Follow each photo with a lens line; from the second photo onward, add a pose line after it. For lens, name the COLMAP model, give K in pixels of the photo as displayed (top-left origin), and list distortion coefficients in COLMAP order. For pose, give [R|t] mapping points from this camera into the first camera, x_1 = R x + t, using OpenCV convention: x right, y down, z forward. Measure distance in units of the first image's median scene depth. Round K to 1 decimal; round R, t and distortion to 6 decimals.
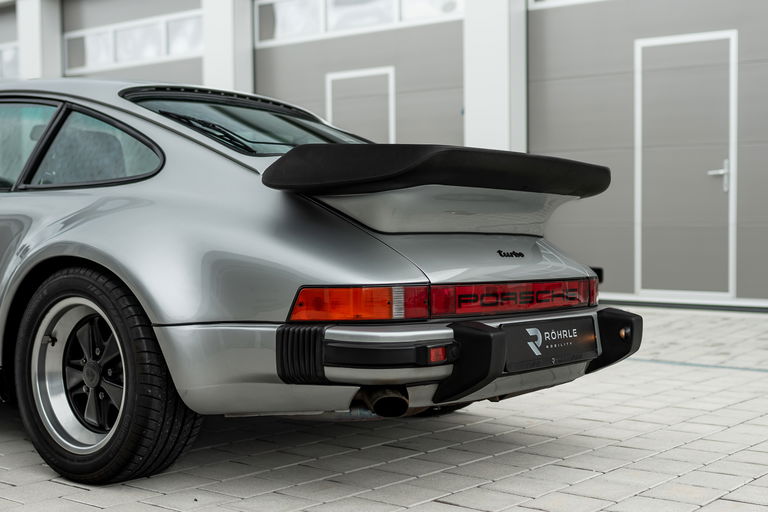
lens RADIAL K [[1104.2, 0, 455.2], [0, 1104.2, 259.1], [0, 0, 1]] dist [-0.045871, 0.005277]
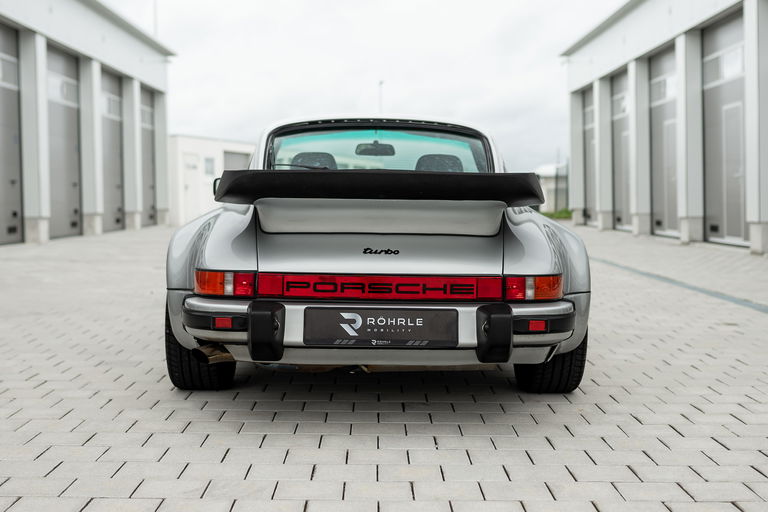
lens RADIAL K [[1047.3, 0, 384.4], [0, 1047.3, 236.4], [0, 0, 1]] dist [-0.019587, -0.015327]
pose [[0.596640, 0.027548, -0.802036, 1.023571], [-0.021381, 0.999602, 0.018429, -0.044590], [0.802224, 0.006153, 0.596991, 0.337255]]
